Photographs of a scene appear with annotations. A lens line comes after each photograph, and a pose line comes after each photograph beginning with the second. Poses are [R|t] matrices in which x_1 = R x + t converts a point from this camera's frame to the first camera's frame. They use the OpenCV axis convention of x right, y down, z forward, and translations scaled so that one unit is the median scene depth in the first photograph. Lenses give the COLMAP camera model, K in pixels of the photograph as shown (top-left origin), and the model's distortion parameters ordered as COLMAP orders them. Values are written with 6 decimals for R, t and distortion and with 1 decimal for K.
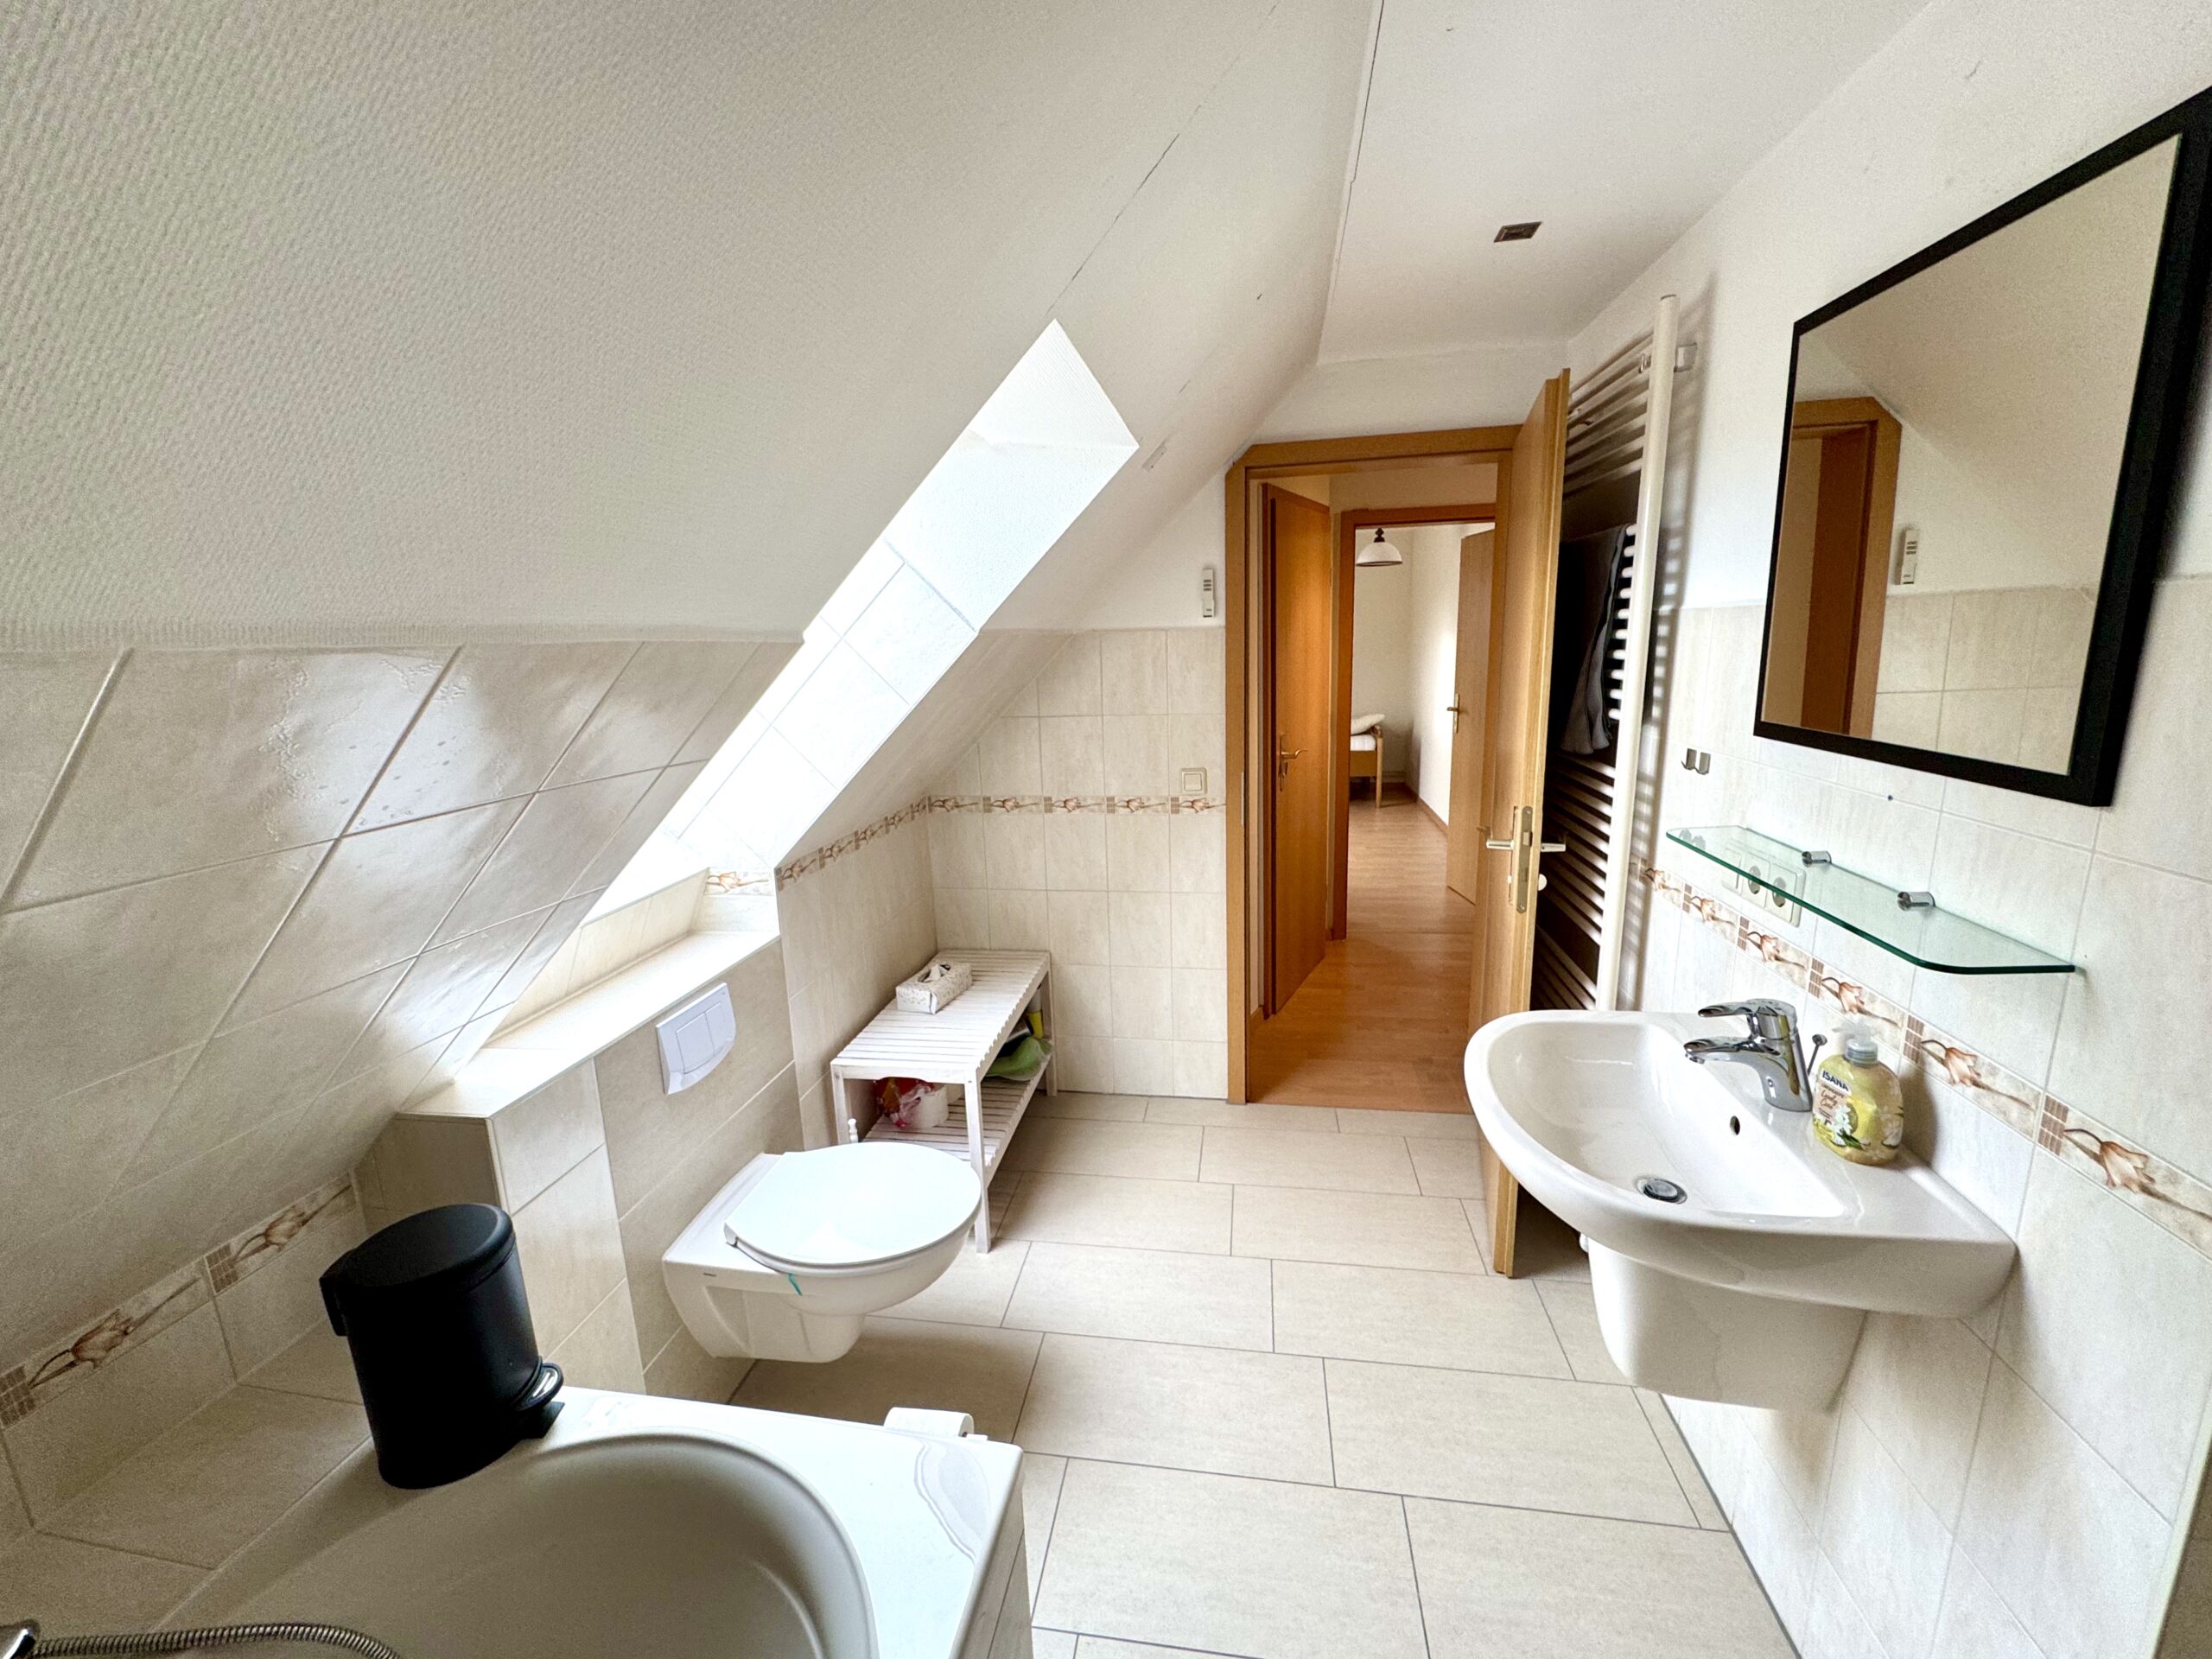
lens RADIAL K [[892.5, 0, 1116.8], [0, 892.5, 822.7], [0, 0, 1]] dist [0.006453, 0.000084]
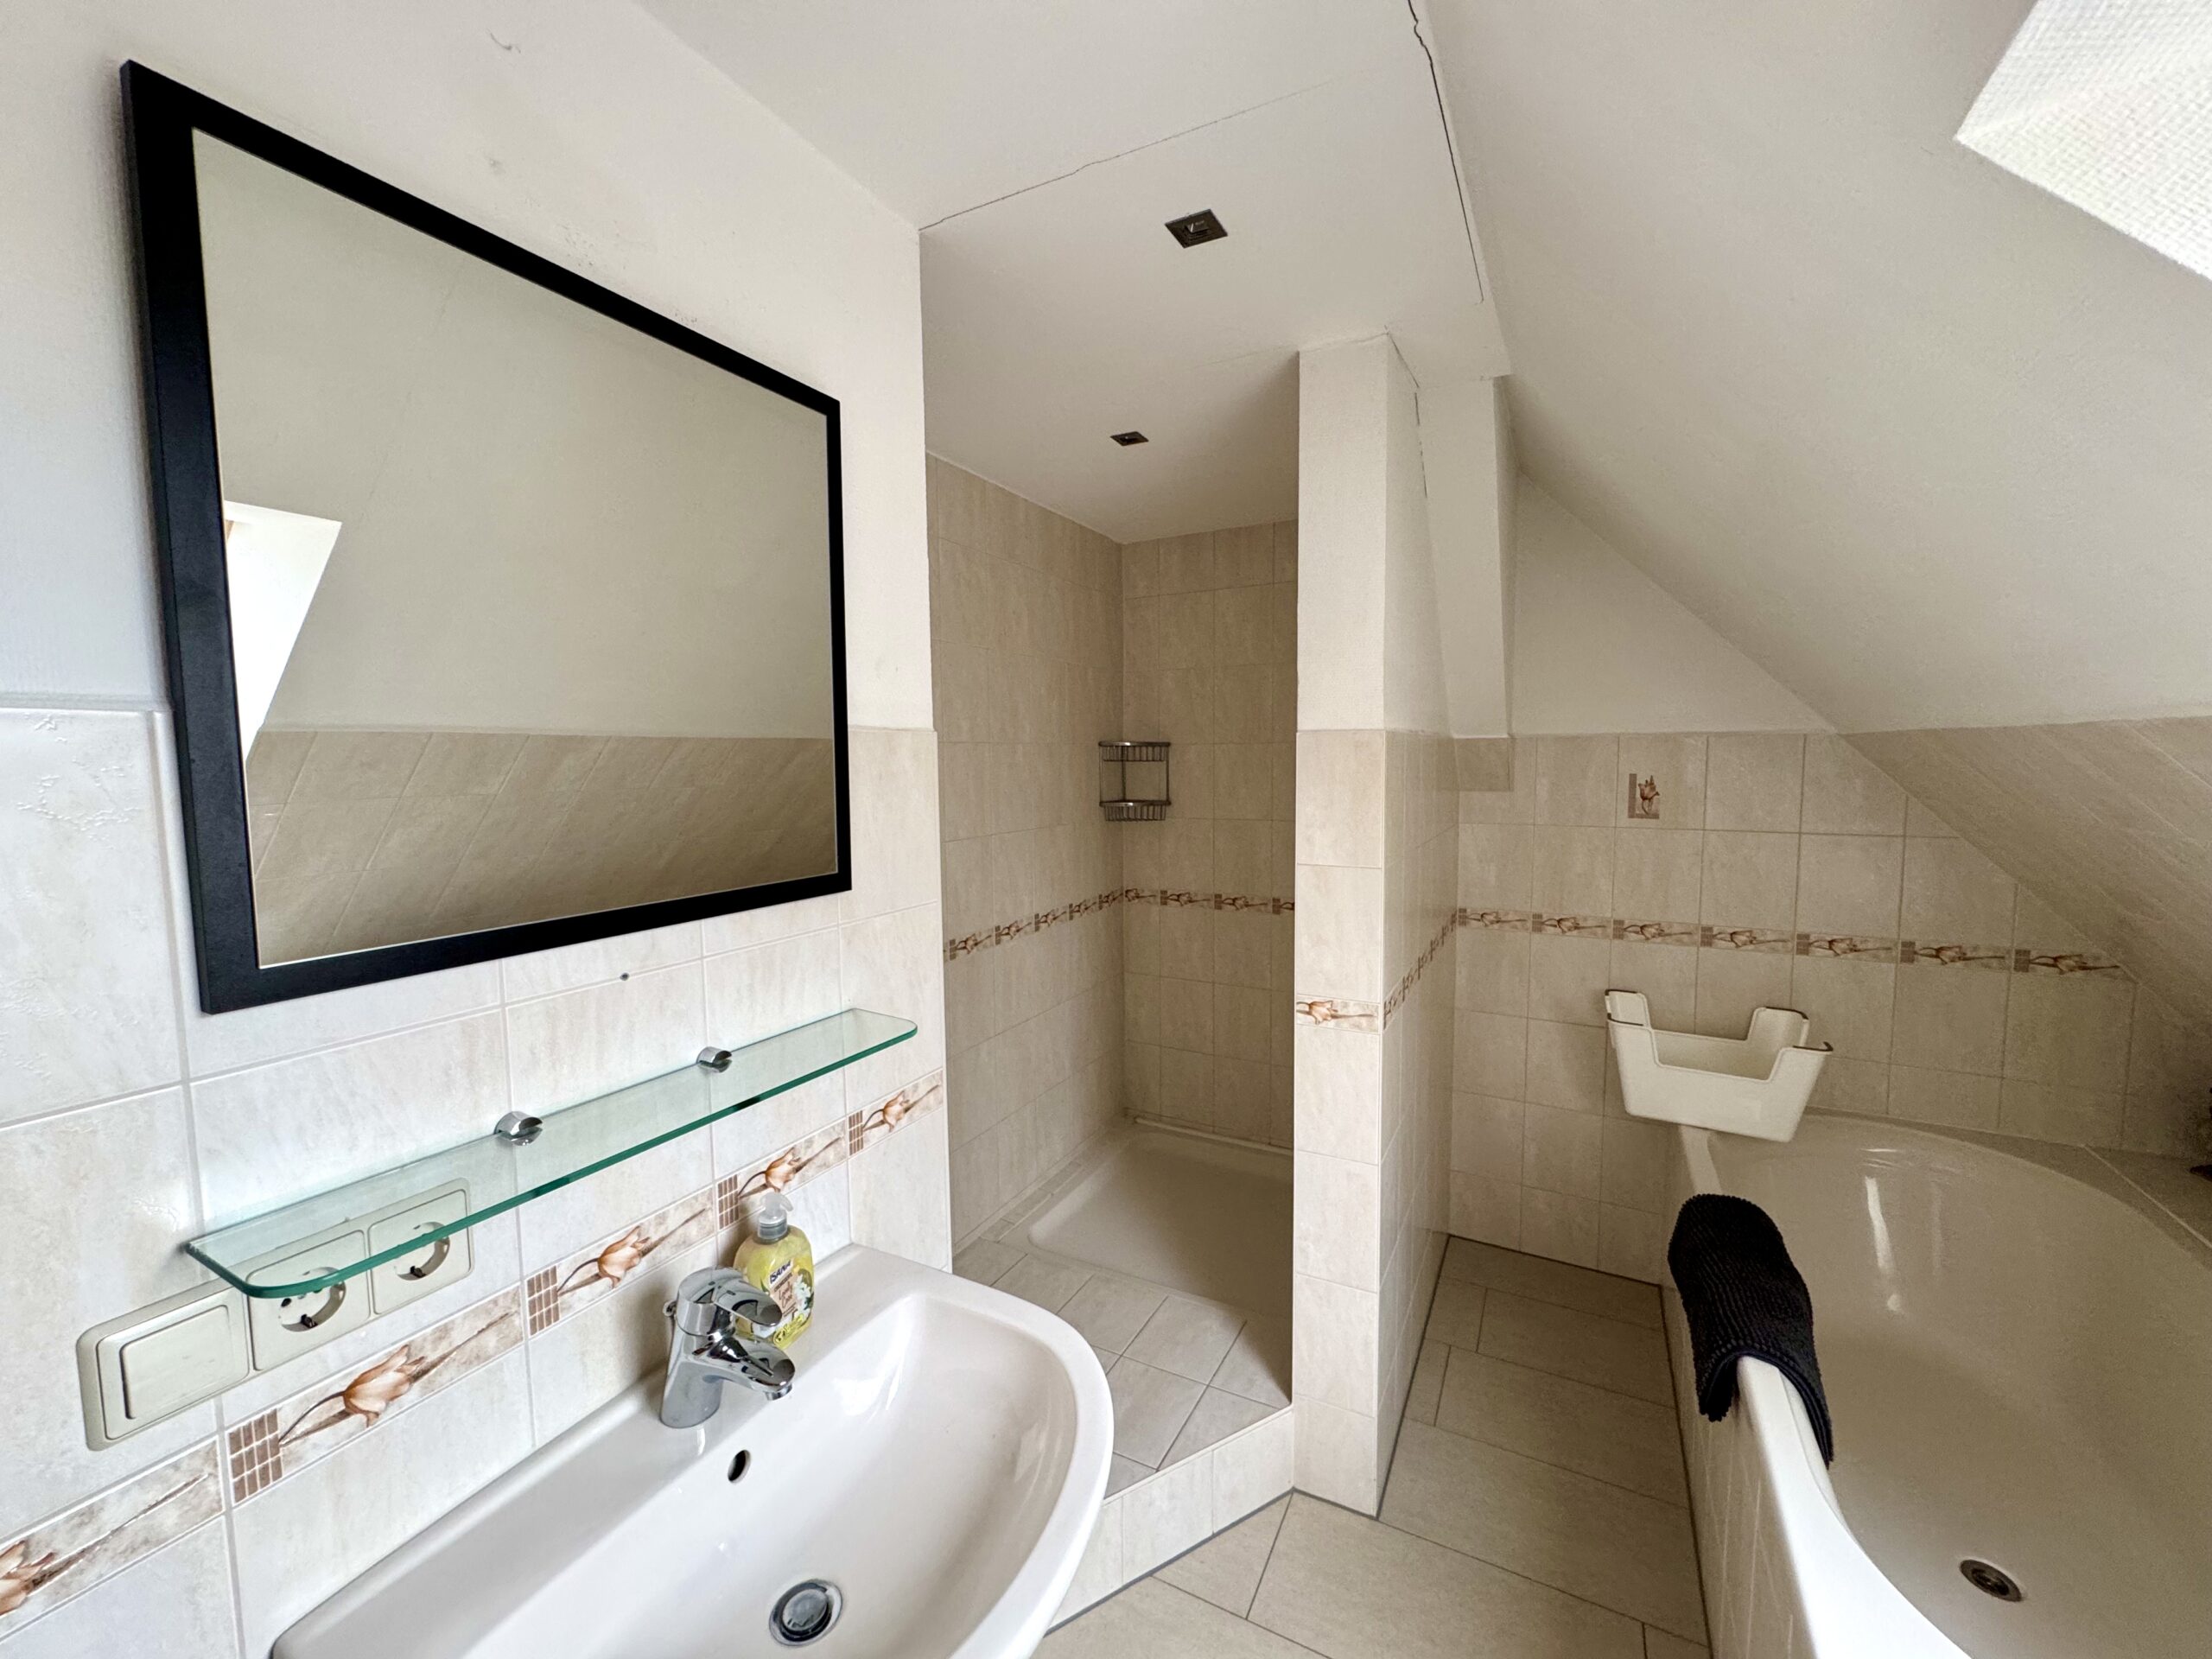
lens RADIAL K [[892.5, 0, 1097.9], [0, 892.5, 820.8], [0, 0, 1]] dist [0.006453, 0.000084]
pose [[-0.946004, -0.017665, 0.323674, 0.257115], [0.074539, 0.959902, 0.270243, -0.359769], [-0.315469, 0.279777, -0.906755, 1.659597]]
